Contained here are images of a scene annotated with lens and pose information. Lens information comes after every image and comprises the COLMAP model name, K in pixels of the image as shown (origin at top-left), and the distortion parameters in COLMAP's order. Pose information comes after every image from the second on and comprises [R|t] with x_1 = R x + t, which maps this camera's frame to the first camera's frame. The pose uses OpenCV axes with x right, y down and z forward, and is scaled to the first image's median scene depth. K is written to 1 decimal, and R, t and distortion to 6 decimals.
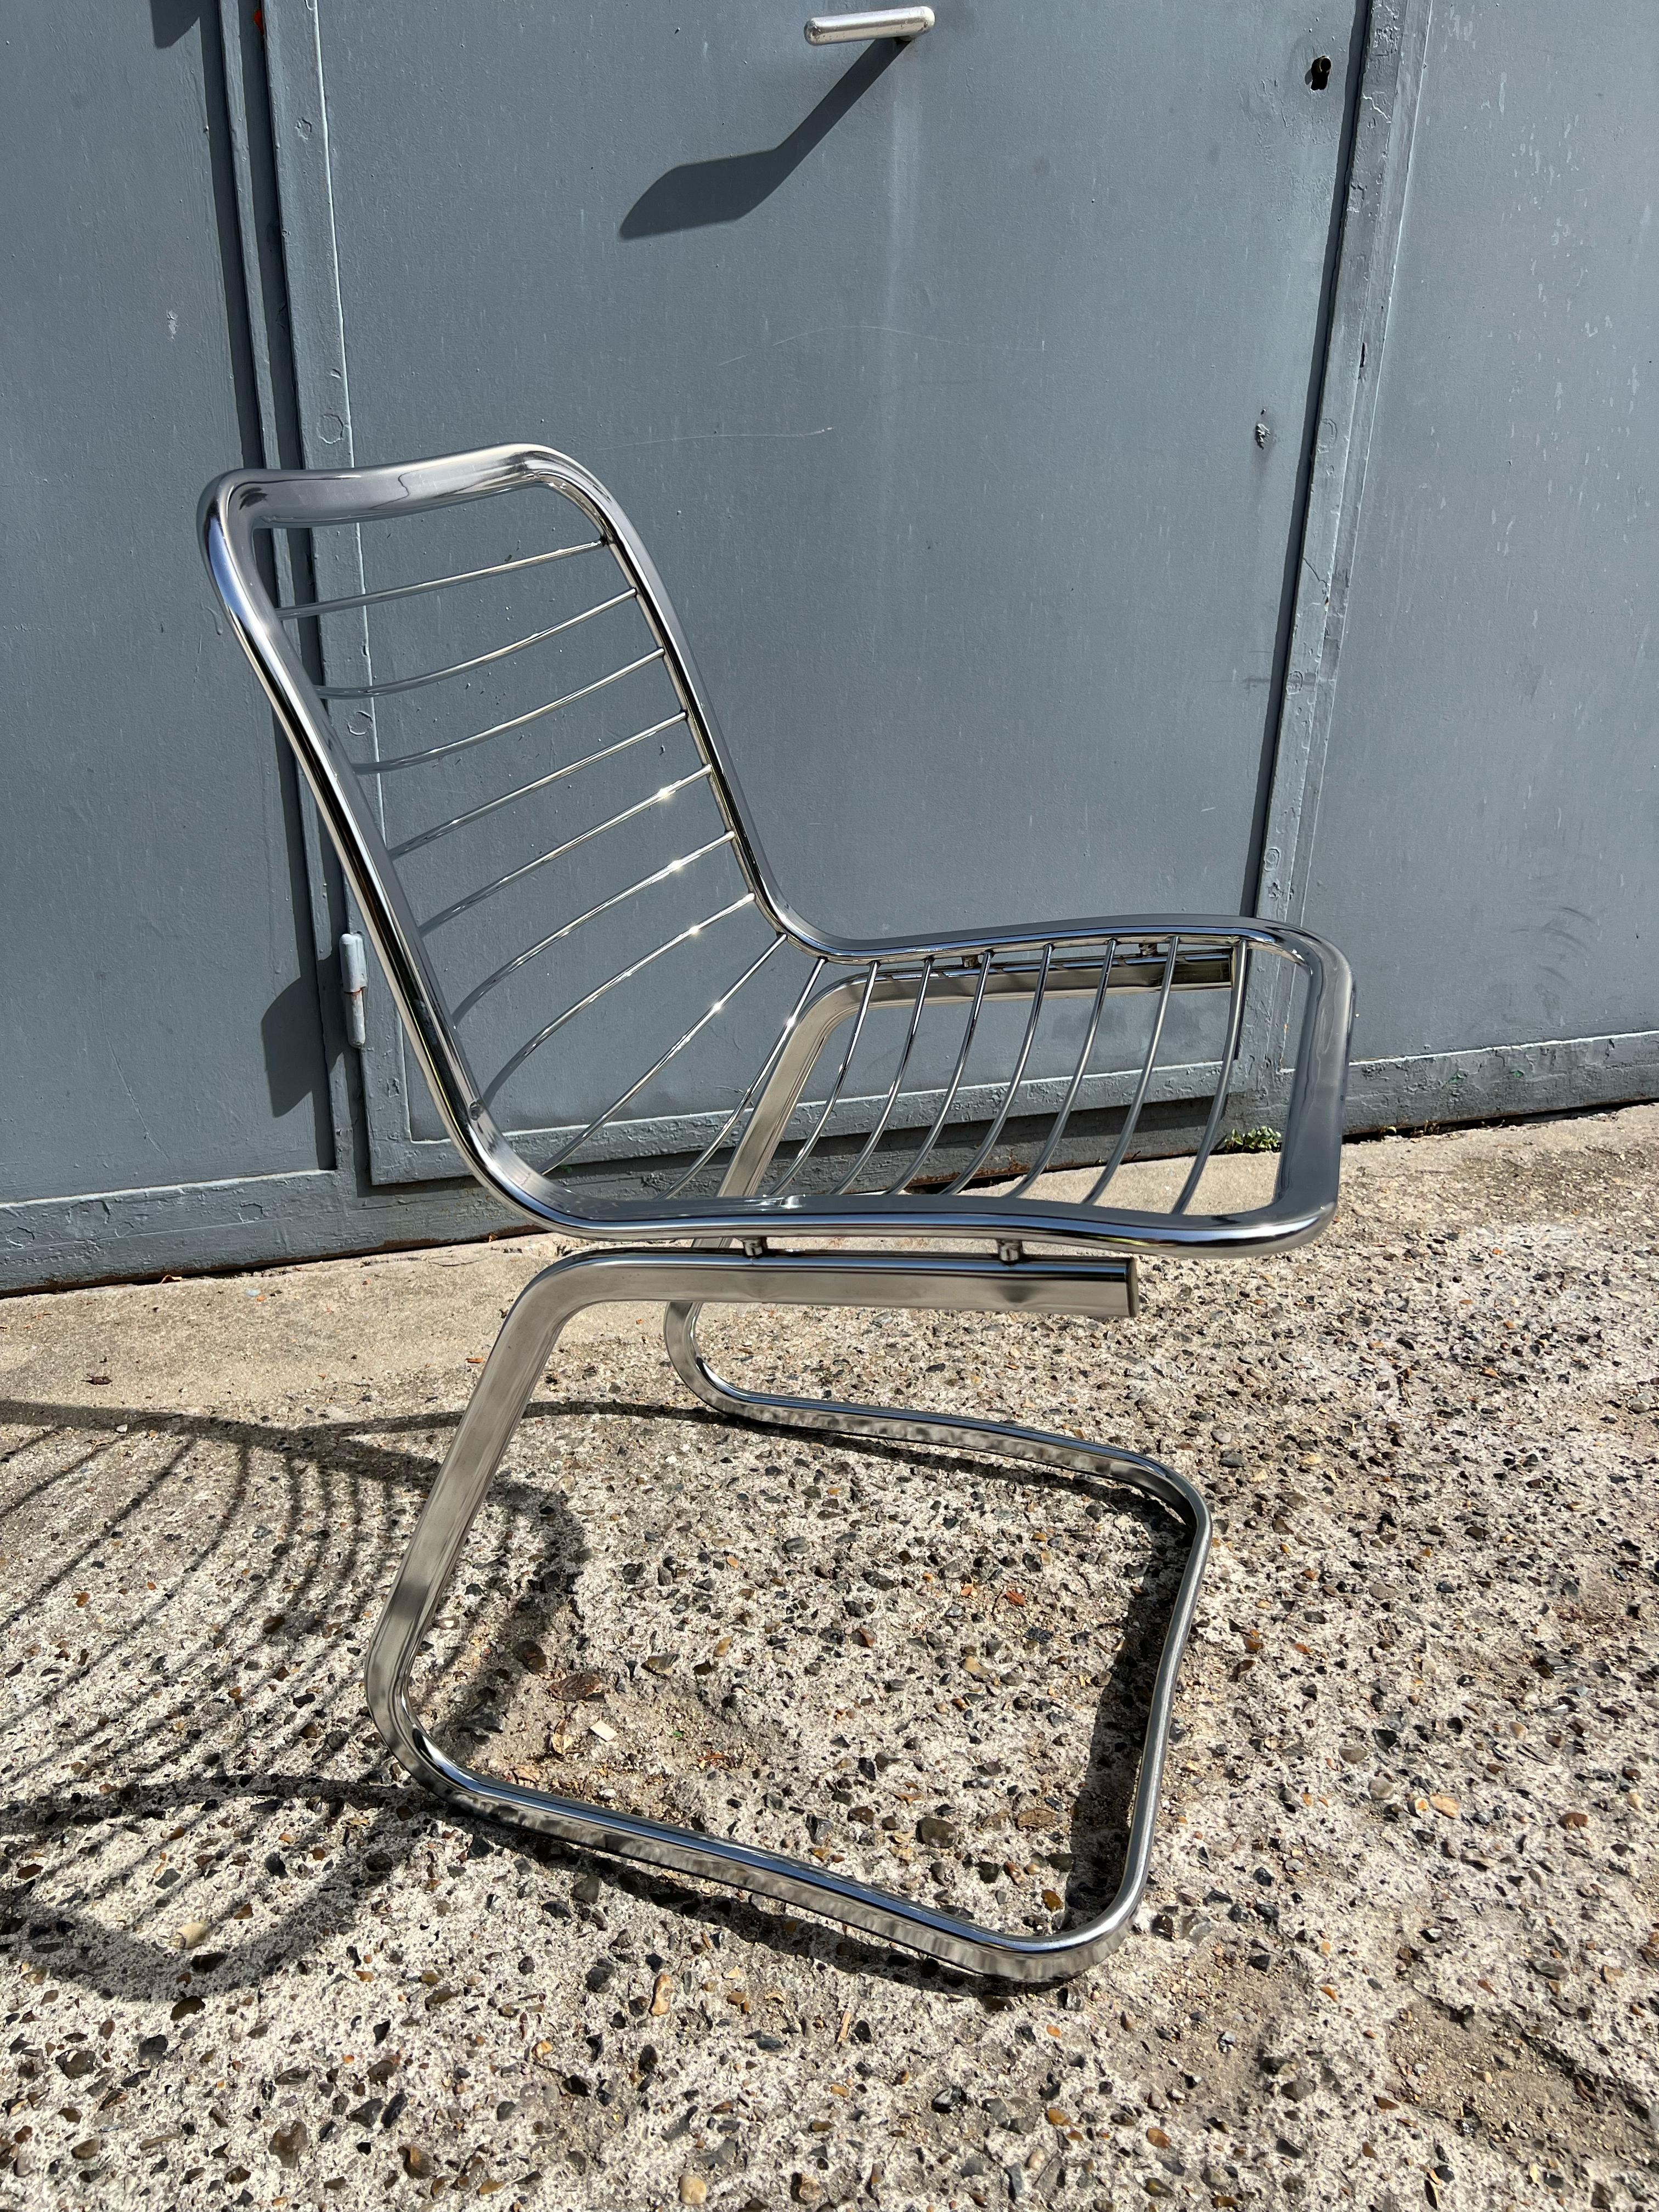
lens RADIAL K [[1672.3, 0, 838.8], [0, 1672.3, 1126.6], [0, 0, 1]] dist [0.028193, -0.041917]
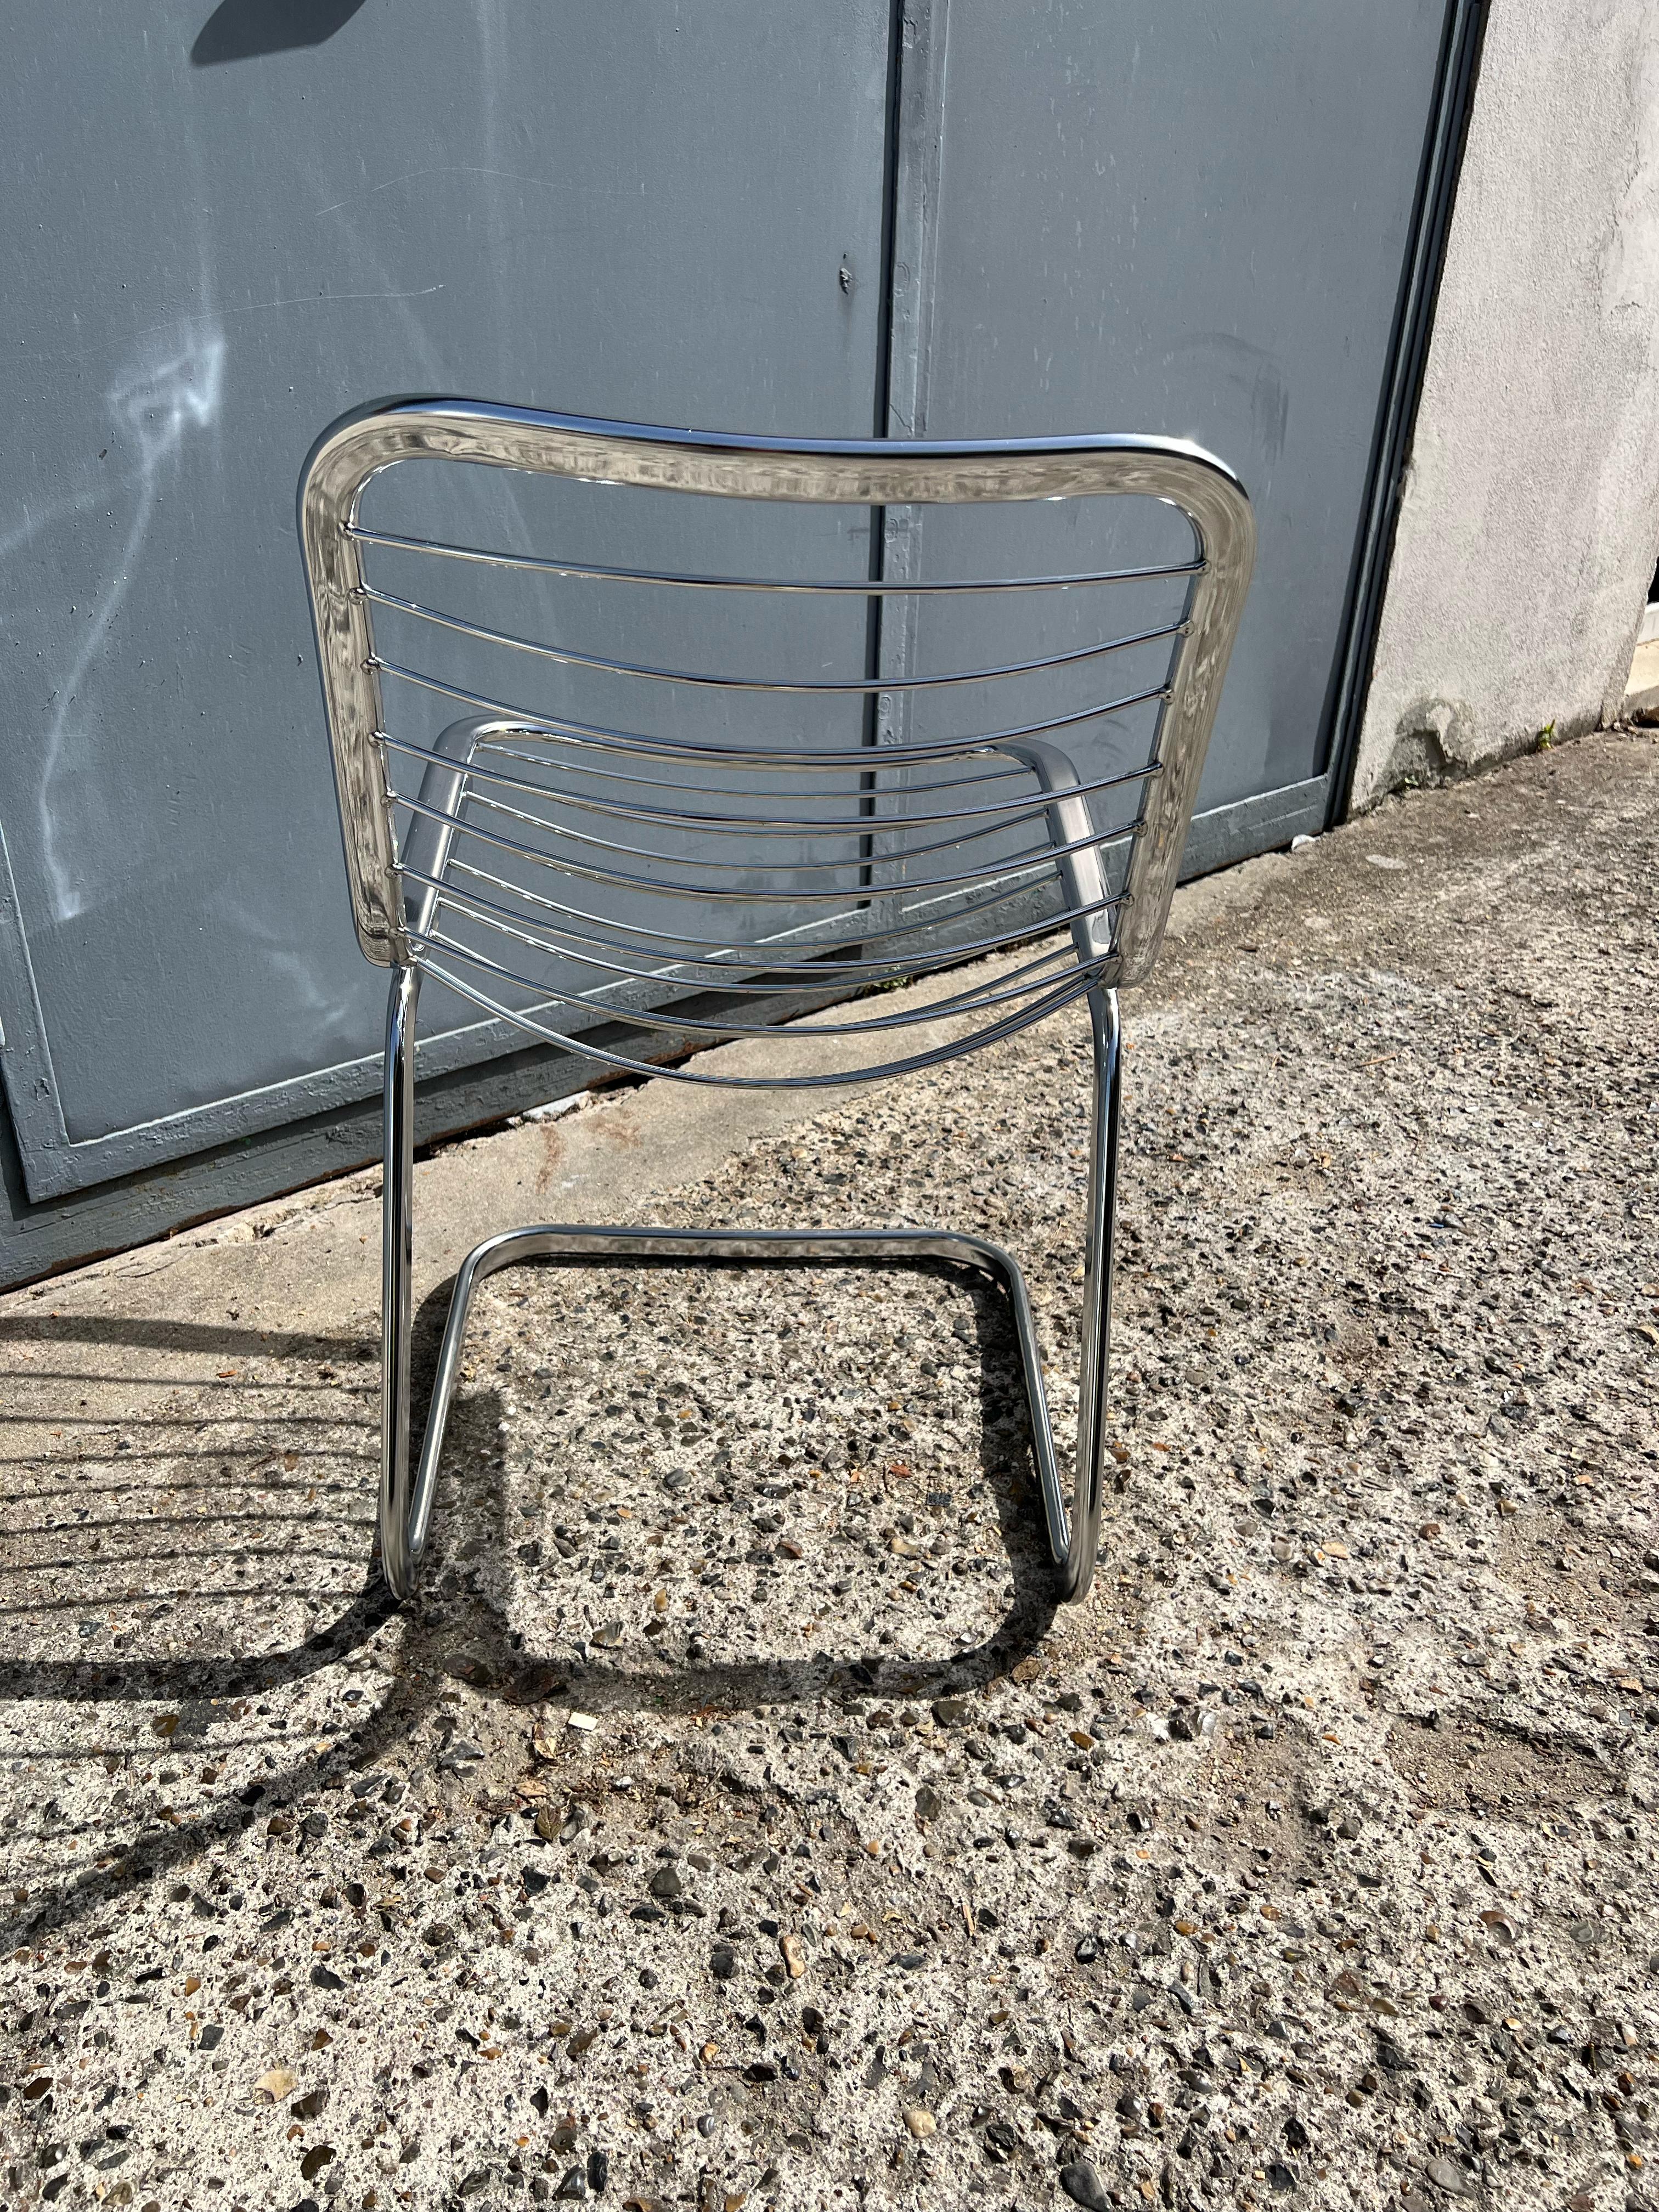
lens RADIAL K [[1671.0, 0, 829.5], [0, 1671.0, 1106.0], [0, 0, 1]] dist [0.035215, -0.057819]
pose [[0.917888, -0.189220, 0.348824, -0.265745], [0.156427, 0.980351, 0.120175, -0.073765], [-0.364709, -0.055742, 0.929451, 0.074282]]
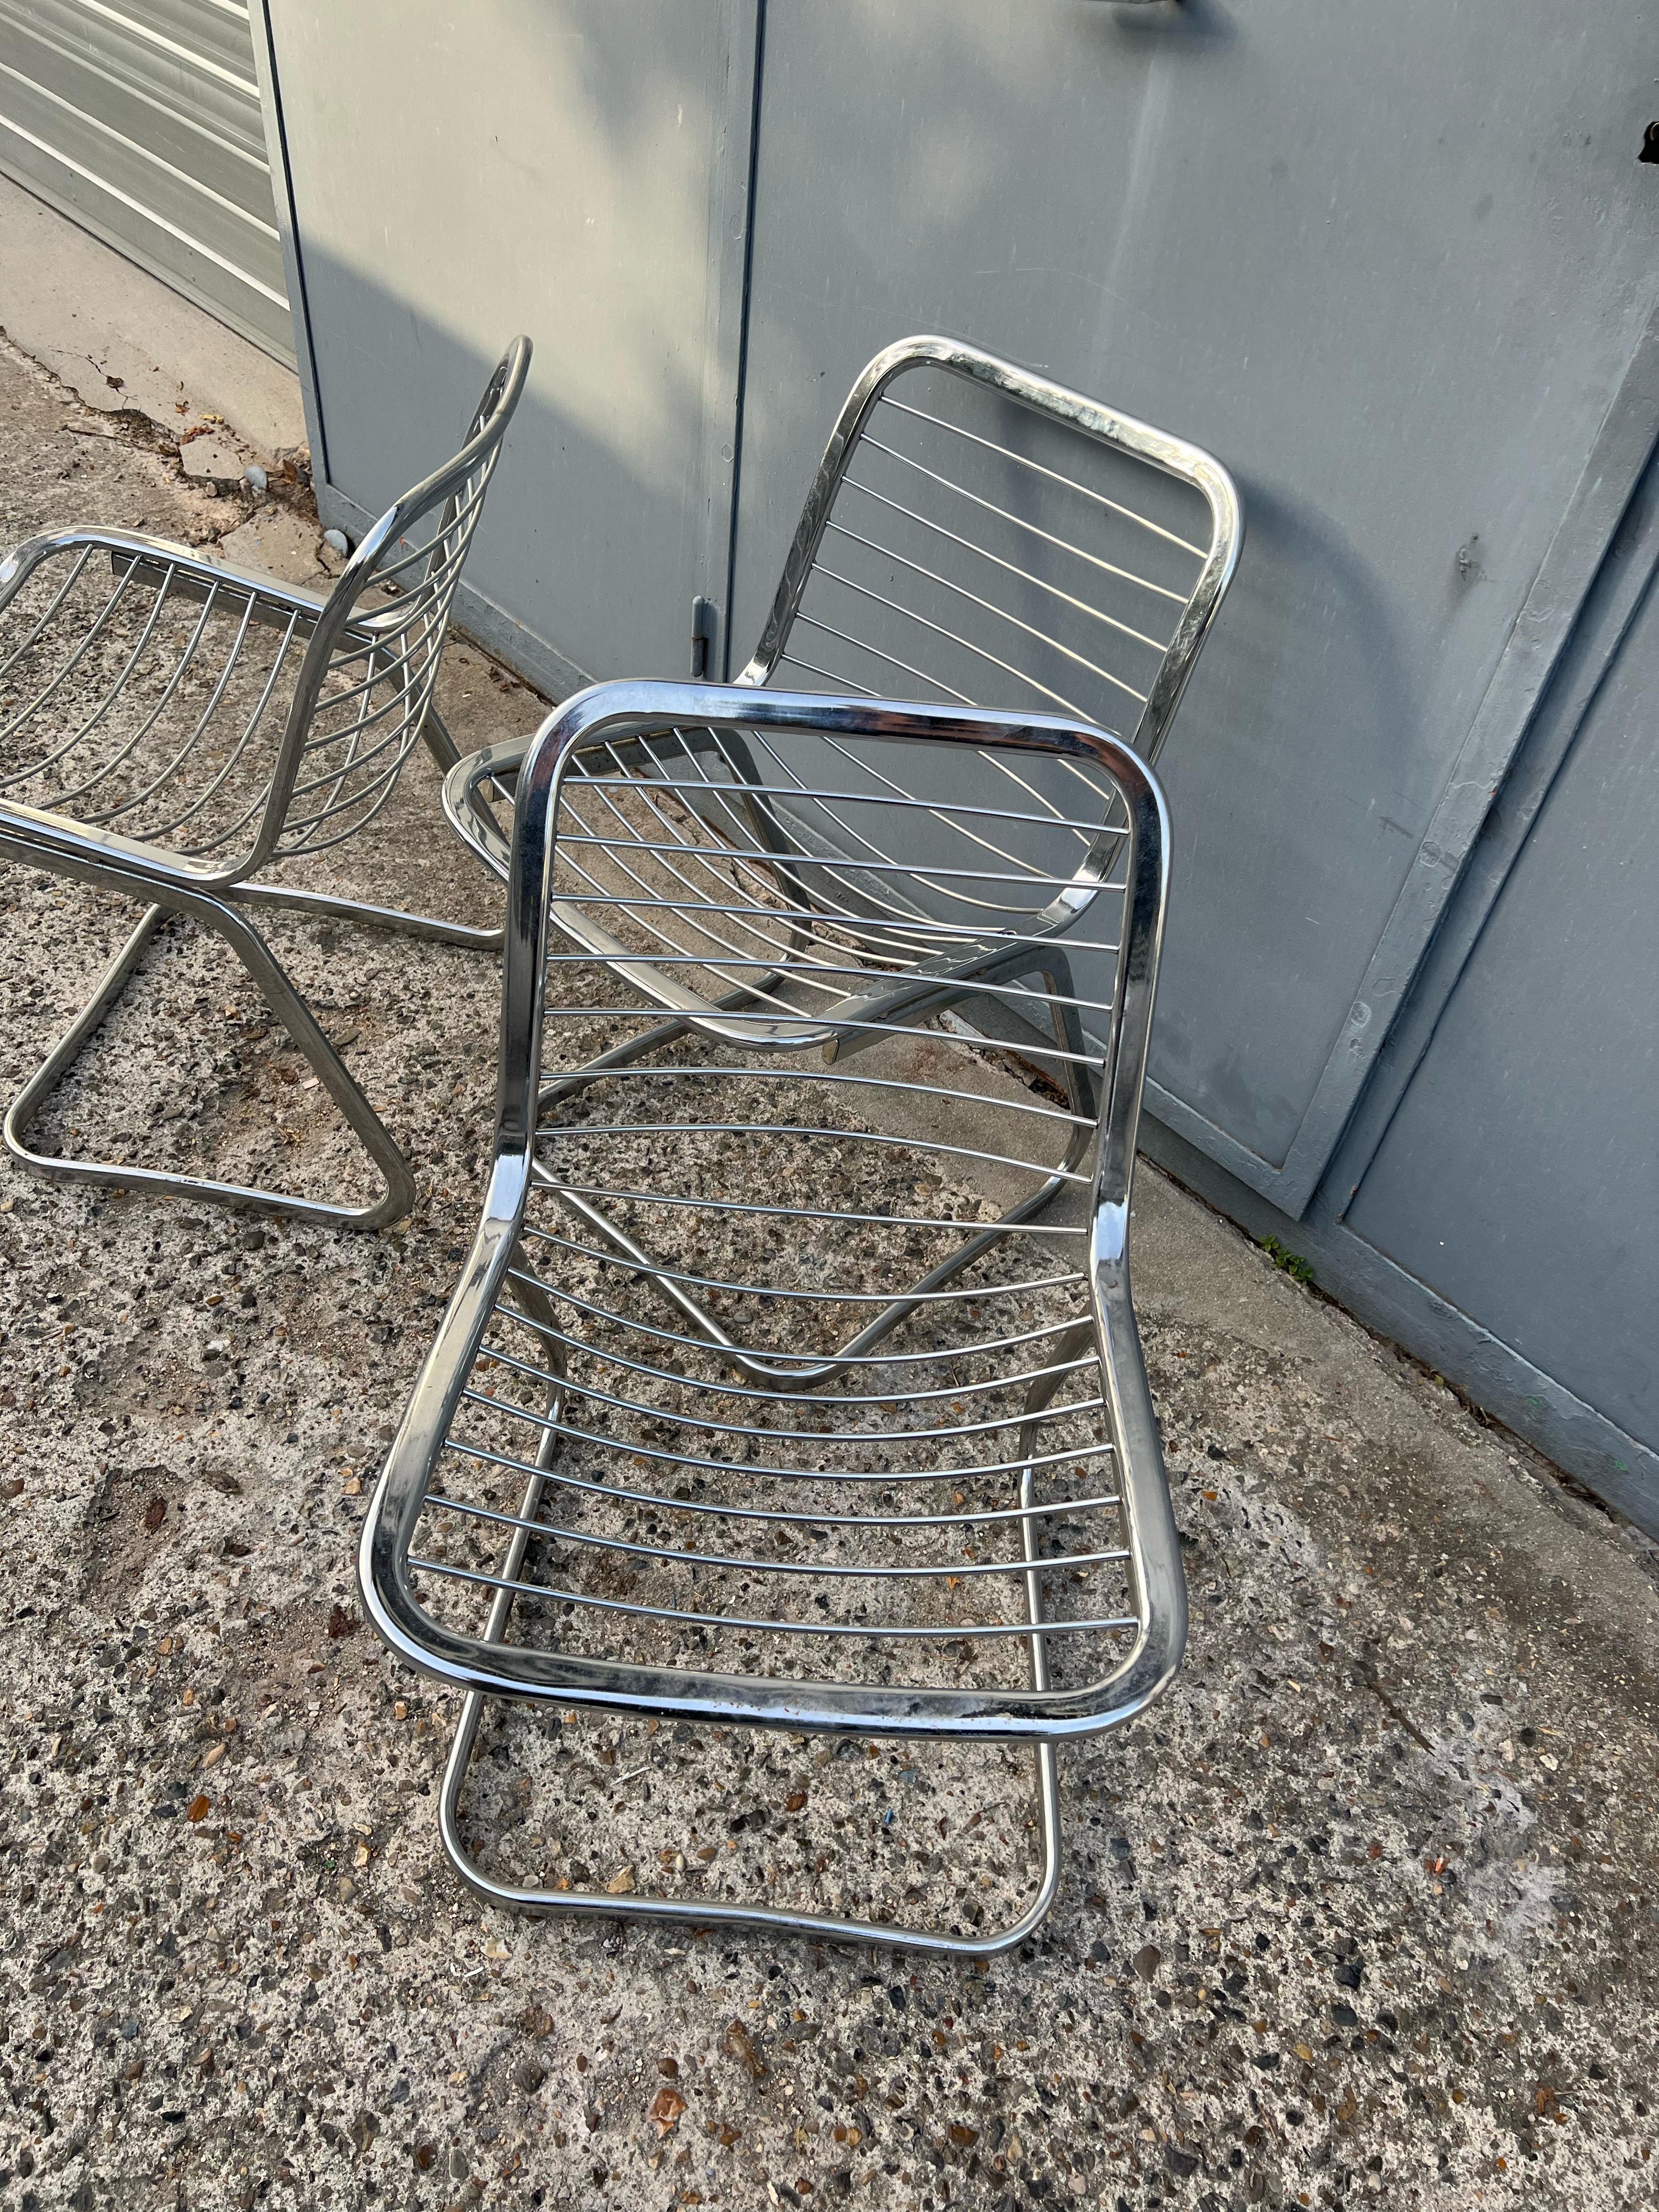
lens RADIAL K [[1661.9, 0, 808.4], [0, 1661.9, 1101.7], [0, 0, 1]] dist [0.035083, -0.039452]
pose [[0.403457, 0.656226, -0.637644, 1.096593], [-0.430170, 0.751098, 0.500804, -0.660290], [0.807574, 0.072243, 0.585325, 0.407202]]
